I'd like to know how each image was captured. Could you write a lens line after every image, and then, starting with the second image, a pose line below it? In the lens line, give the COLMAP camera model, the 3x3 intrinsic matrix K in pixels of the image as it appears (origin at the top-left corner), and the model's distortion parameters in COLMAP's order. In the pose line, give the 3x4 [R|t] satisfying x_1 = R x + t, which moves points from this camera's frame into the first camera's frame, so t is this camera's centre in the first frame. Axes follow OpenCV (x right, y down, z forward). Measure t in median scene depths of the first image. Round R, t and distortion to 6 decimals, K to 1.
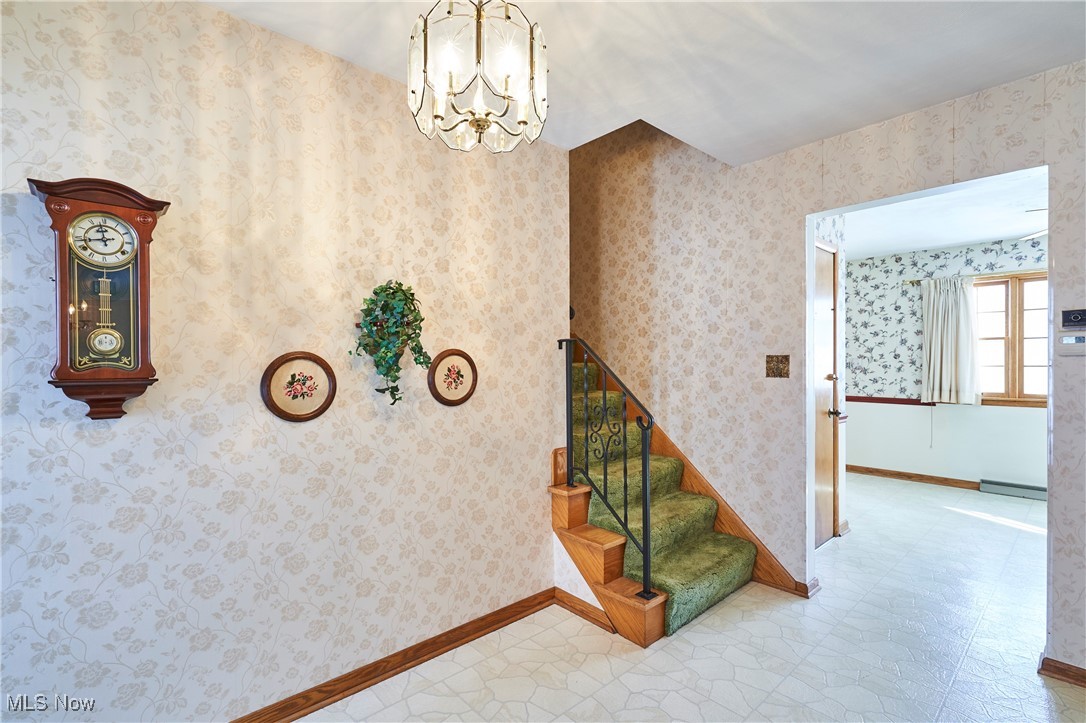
lens RADIAL K [[498.9, 0, 546.1], [0, 498.9, 361.3], [0, 0, 1]] dist [0.002150, -0.000709]
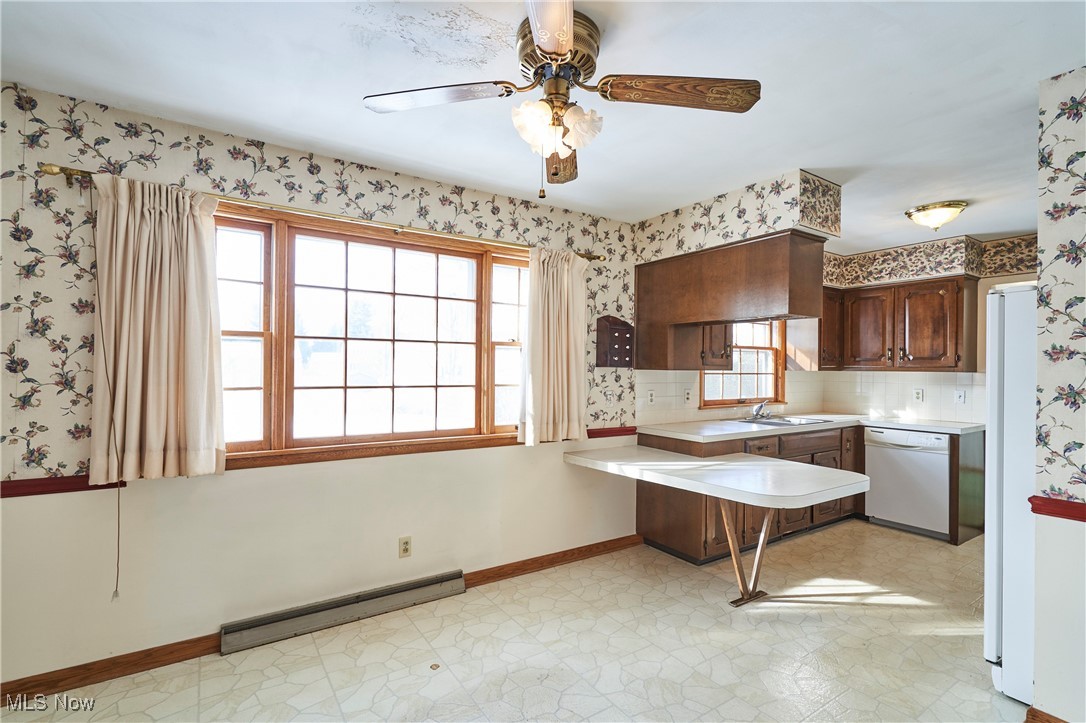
lens RADIAL K [[498.9, 0, 538.4], [0, 498.9, 370.0], [0, 0, 1]] dist [0.002150, -0.000709]
pose [[0.150764, 0.012142, 0.988495, 0.428653], [0.000031, 0.999925, -0.012287, -0.002382], [-0.988570, 0.001883, 0.150752, 0.611154]]
